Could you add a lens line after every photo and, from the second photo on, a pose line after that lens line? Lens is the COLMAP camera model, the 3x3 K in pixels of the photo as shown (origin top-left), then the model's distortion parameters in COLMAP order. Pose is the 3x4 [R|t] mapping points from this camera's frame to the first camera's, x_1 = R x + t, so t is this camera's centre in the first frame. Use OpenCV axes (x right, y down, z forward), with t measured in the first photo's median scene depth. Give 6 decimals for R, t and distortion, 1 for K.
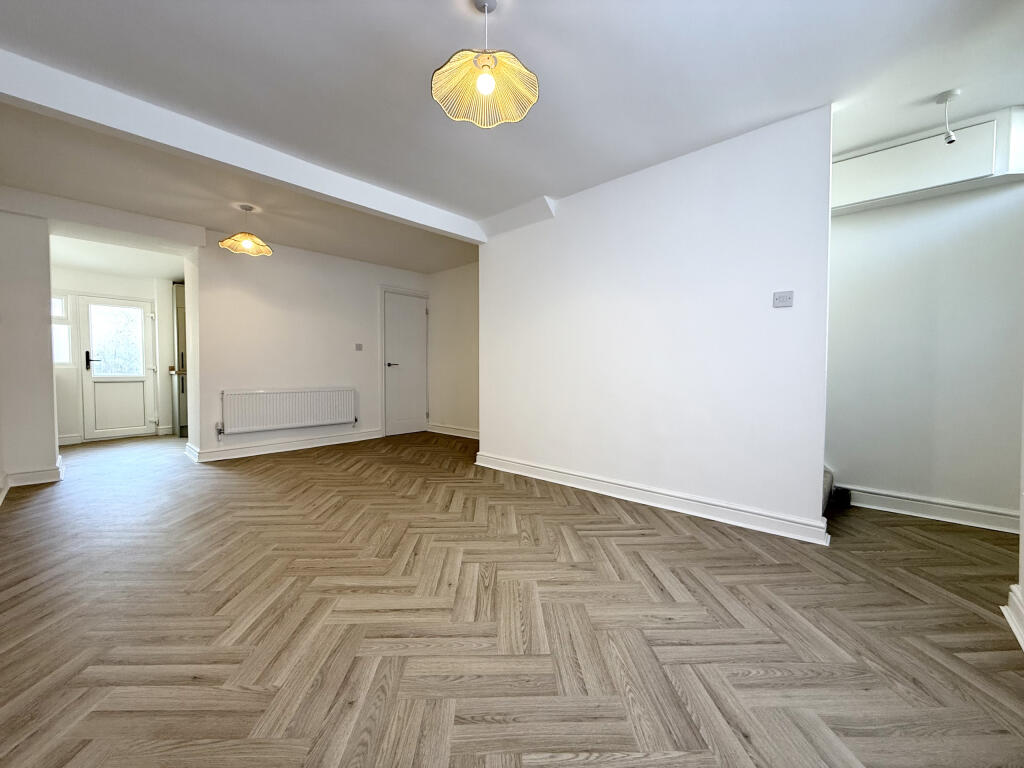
lens RADIAL K [[396.3, 0, 512.0], [0, 396.3, 384.0], [0, 0, 1]] dist [-0.000033, -0.000001]
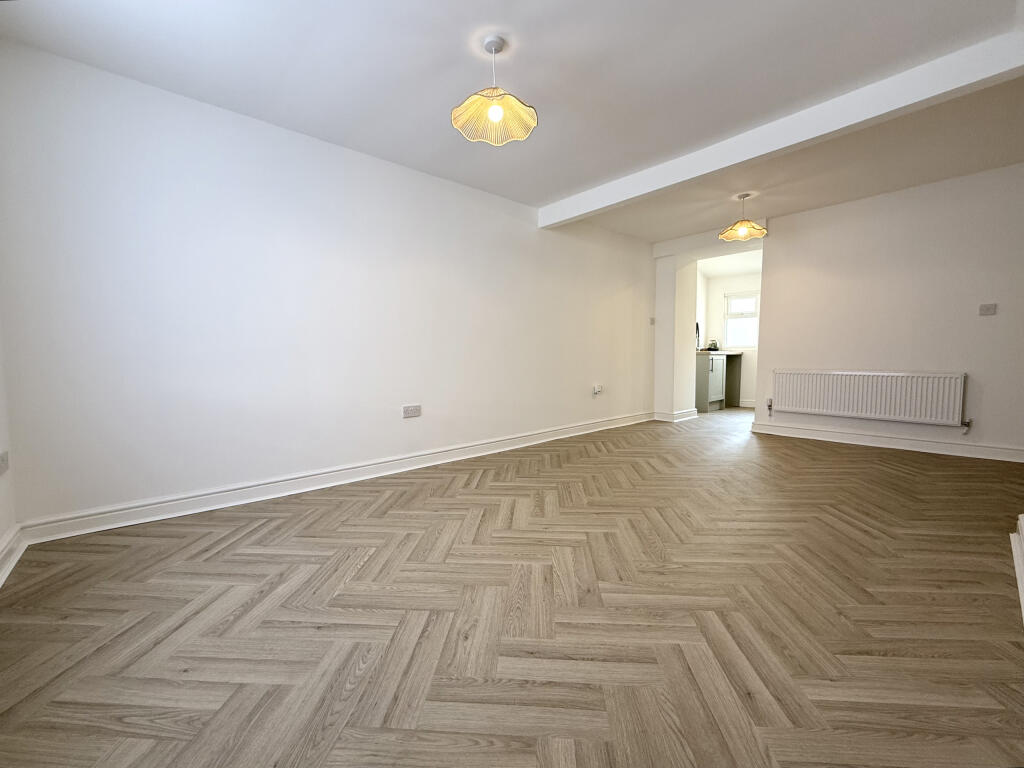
lens RADIAL K [[385.0, 0, 489.8], [0, 385.0, 379.4], [0, 0, 1]] dist [0.000762, 0.000156]
pose [[-0.081112, 0.063065, -0.994708, 1.089580], [-0.025960, 0.997524, 0.065361, -0.008969], [0.996367, 0.031124, -0.079274, 1.018143]]
